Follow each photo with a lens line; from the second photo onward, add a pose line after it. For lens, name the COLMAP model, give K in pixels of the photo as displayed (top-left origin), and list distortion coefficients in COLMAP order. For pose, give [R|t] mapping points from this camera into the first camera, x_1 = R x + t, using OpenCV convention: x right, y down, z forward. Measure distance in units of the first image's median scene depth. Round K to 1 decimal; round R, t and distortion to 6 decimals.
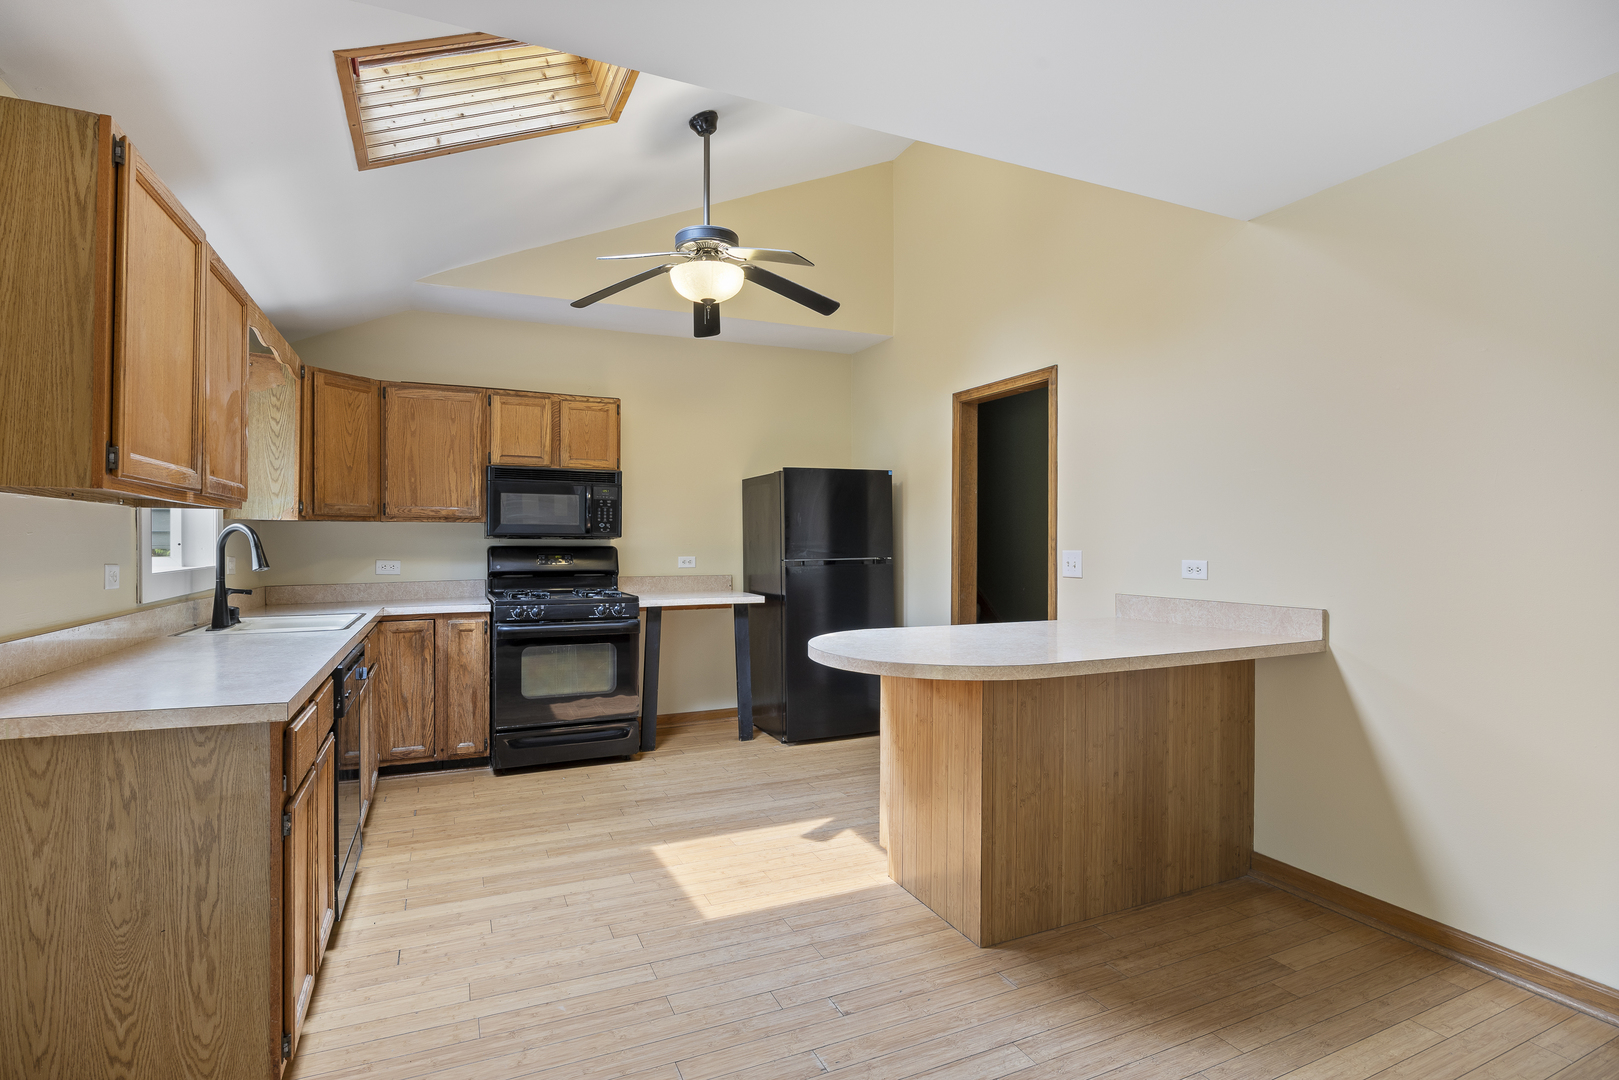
lens RADIAL K [[798.4, 0, 808.9], [0, 798.4, 546.8], [0, 0, 1]] dist [-0.014342, 0.001659]
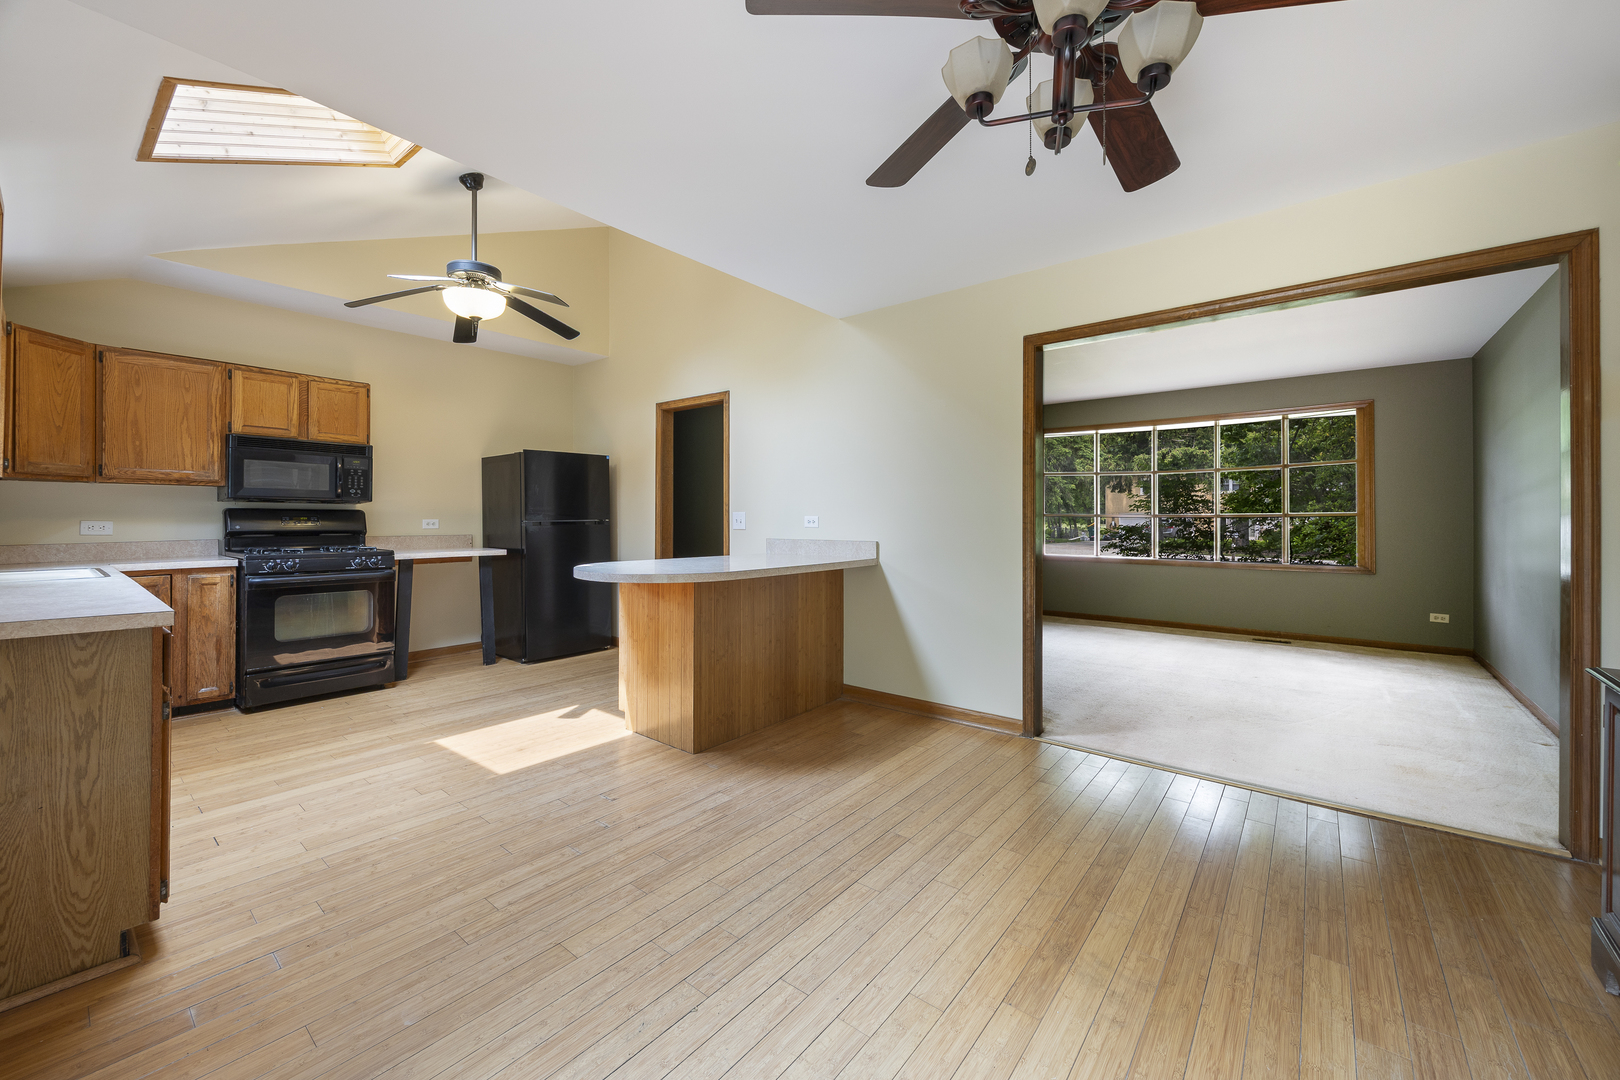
lens RADIAL K [[630.4, 0, 814.1], [0, 630.4, 520.5], [0, 0, 1]] dist [-0.000466, -0.000252]
pose [[0.894466, -0.000605, 0.447135, -0.113682], [0.002484, 0.999990, -0.003616, 0.034531], [-0.447128, 0.004345, 0.894459, -0.207820]]
